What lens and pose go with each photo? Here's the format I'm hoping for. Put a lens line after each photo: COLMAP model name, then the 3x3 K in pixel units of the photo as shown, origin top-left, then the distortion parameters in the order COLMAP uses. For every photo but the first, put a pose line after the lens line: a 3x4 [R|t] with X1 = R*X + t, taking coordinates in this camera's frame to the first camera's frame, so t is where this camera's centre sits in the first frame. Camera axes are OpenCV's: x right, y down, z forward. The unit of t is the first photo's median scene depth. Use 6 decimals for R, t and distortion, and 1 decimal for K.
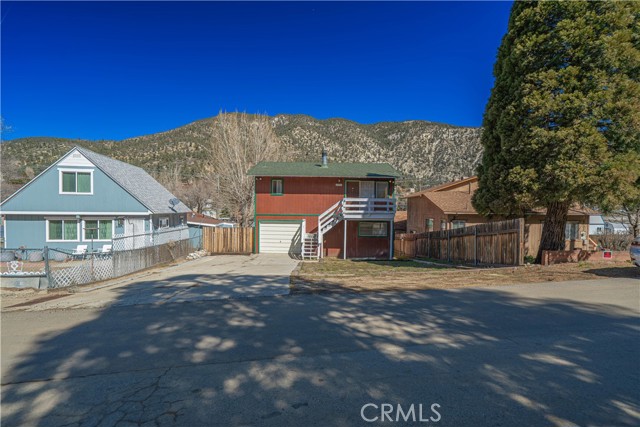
lens RADIAL K [[303.3, 0, 321.5], [0, 303.3, 212.2], [0, 0, 1]] dist [-0.003684, -0.000006]
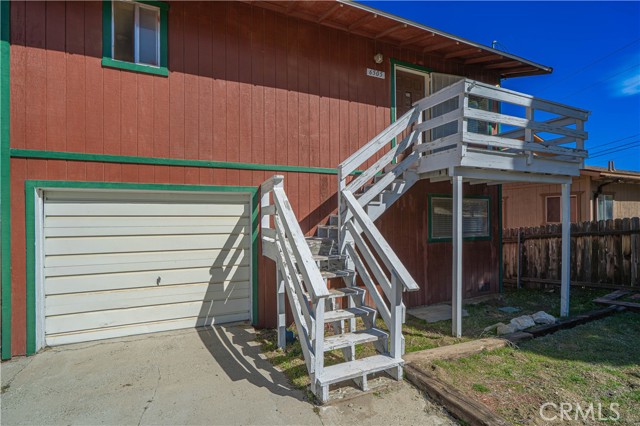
lens RADIAL K [[287.4, 0, 324.9], [0, 287.4, 214.0], [0, 0, 1]] dist [-0.008408, 0.003401]
pose [[0.927204, -0.016370, 0.374198, -0.104532], [0.021684, 0.999715, -0.009997, 0.054582], [-0.373927, 0.017383, 0.927295, 0.792050]]
